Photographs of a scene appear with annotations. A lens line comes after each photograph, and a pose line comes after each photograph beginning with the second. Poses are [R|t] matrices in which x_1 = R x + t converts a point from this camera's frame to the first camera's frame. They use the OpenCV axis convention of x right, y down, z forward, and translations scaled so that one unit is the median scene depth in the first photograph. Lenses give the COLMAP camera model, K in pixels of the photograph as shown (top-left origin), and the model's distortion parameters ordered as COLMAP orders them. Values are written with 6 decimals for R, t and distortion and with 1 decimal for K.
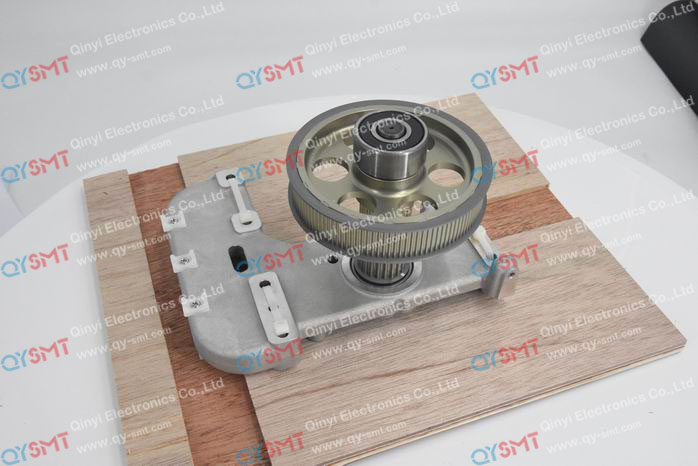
lens RADIAL K [[707.7, 0, 349.0], [0, 707.7, 233.0], [0, 0, 1]] dist [0.003360, 0.001167]
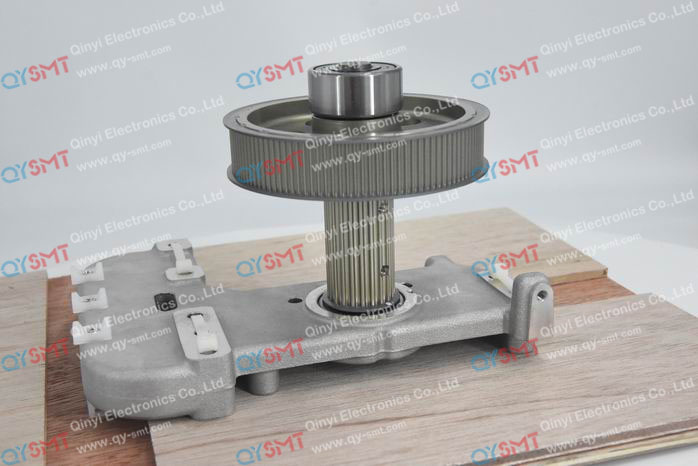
lens RADIAL K [[919.0, 0, 349.0], [0, 919.0, 233.0], [0, 0, 1]] dist [0.106132, 0.007250]
pose [[0.997627, -0.025506, -0.063948, 0.095137], [-0.007026, 0.886280, -0.463097, 0.415705], [0.068488, 0.462447, 0.883998, 0.142620]]
